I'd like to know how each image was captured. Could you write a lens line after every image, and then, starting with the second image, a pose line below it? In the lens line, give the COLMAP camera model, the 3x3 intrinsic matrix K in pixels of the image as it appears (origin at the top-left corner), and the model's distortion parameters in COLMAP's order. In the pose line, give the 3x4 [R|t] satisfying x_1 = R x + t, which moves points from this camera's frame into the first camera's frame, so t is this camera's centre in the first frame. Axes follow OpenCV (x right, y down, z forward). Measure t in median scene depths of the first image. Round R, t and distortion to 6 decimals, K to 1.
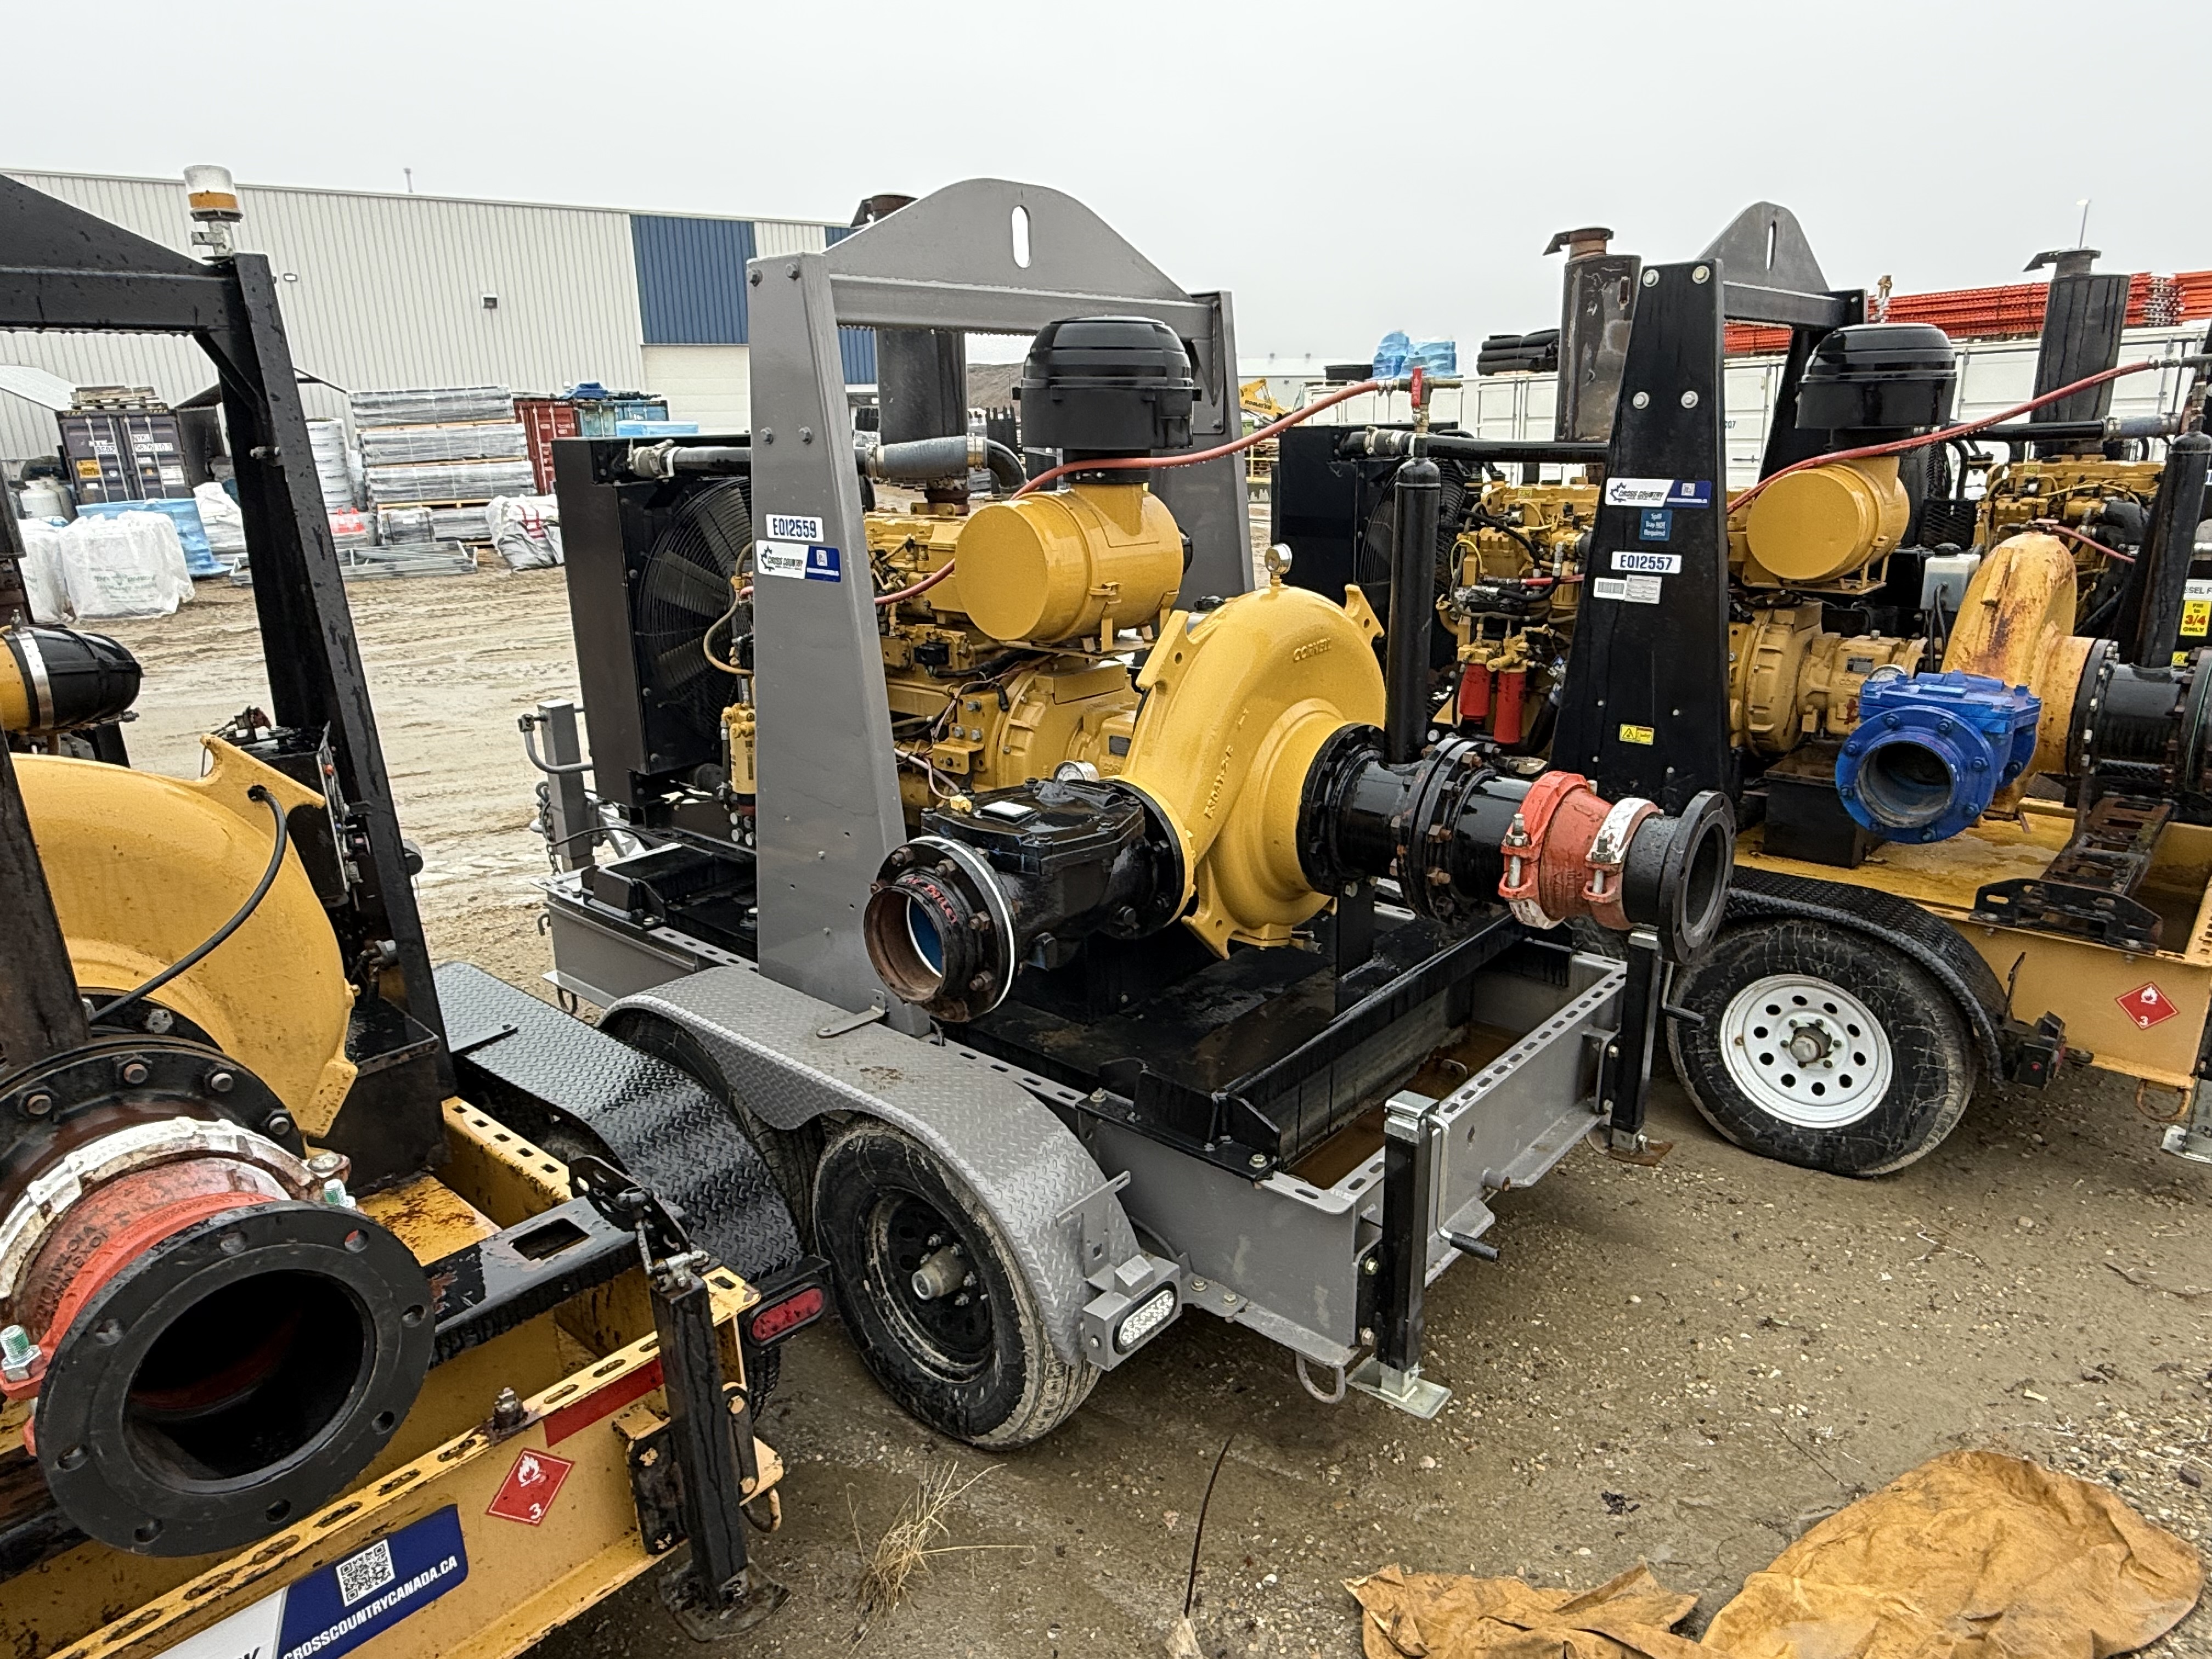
lens RADIAL K [[1373.6, 0, 1103.2], [0, 1373.6, 824.8], [0, 0, 1]] dist [-0.002292, 0.001649]
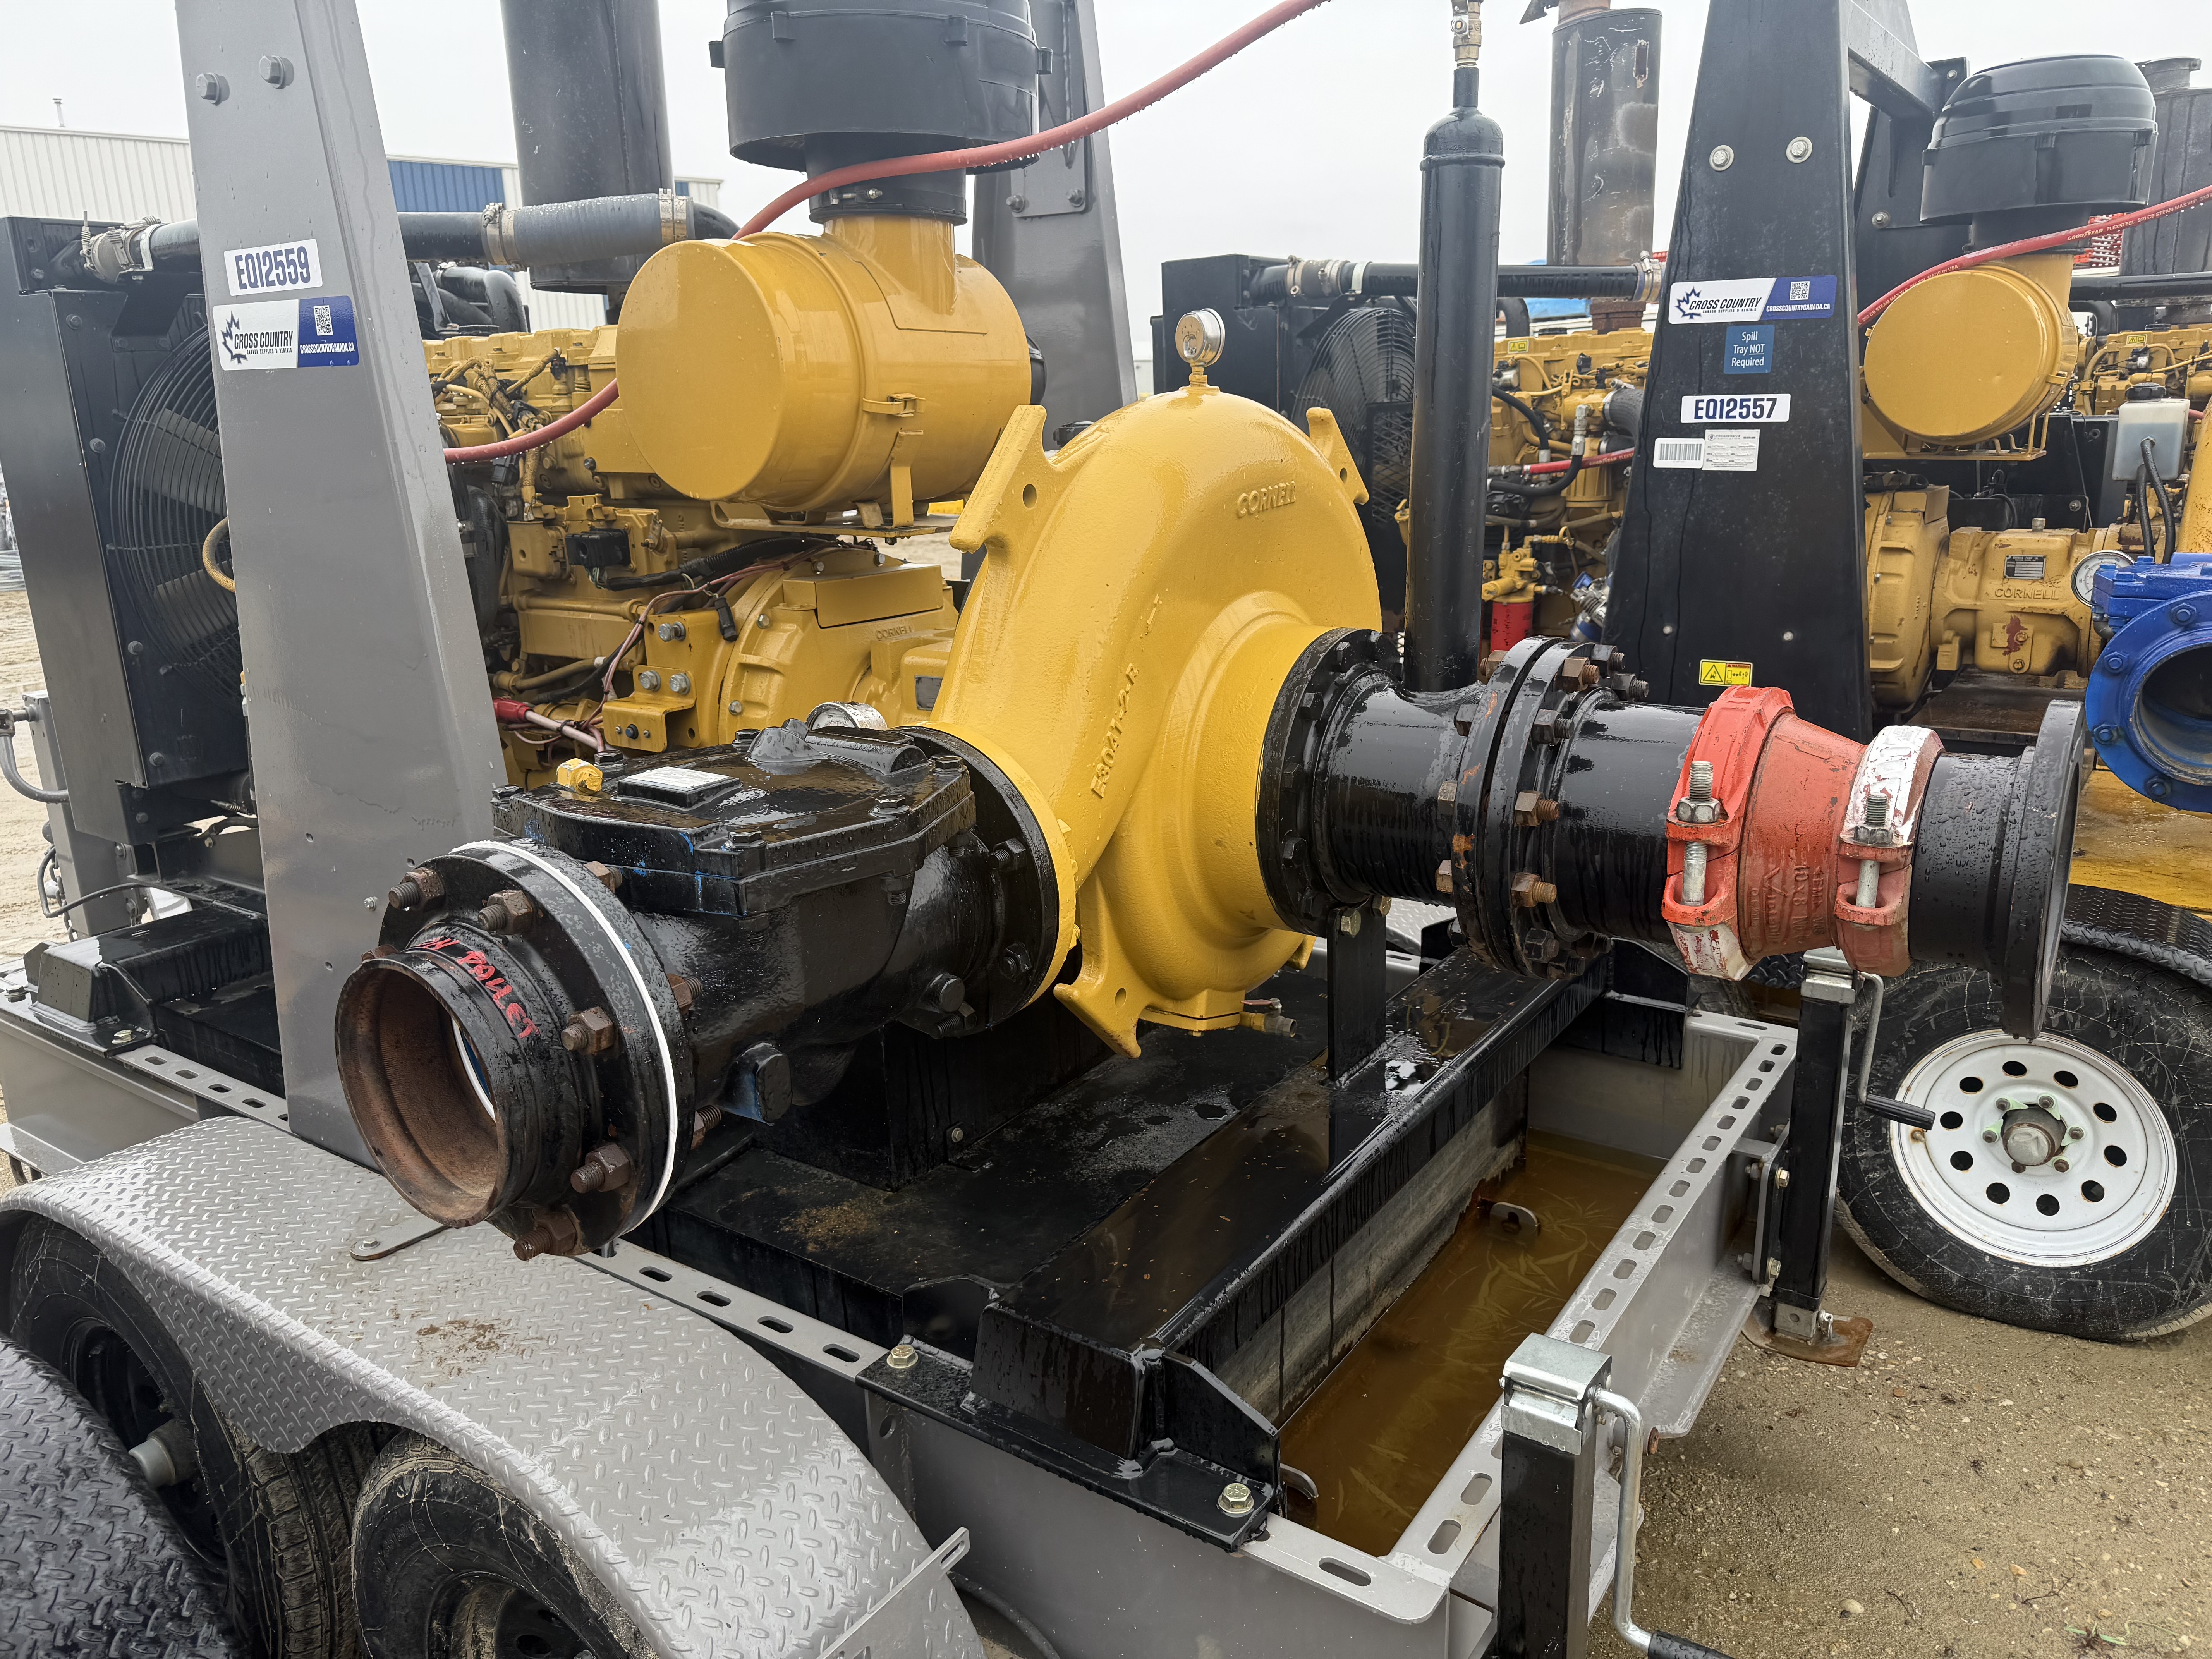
lens RADIAL K [[1529.2, 0, 1121.9], [0, 1529.2, 821.4], [0, 0, 1]] dist [0.040624, -0.041217]
pose [[0.993096, -0.036705, 0.111417, 0.017601], [0.040200, 0.998763, -0.029281, 0.018578], [-0.110204, 0.033558, 0.993342, 0.360824]]
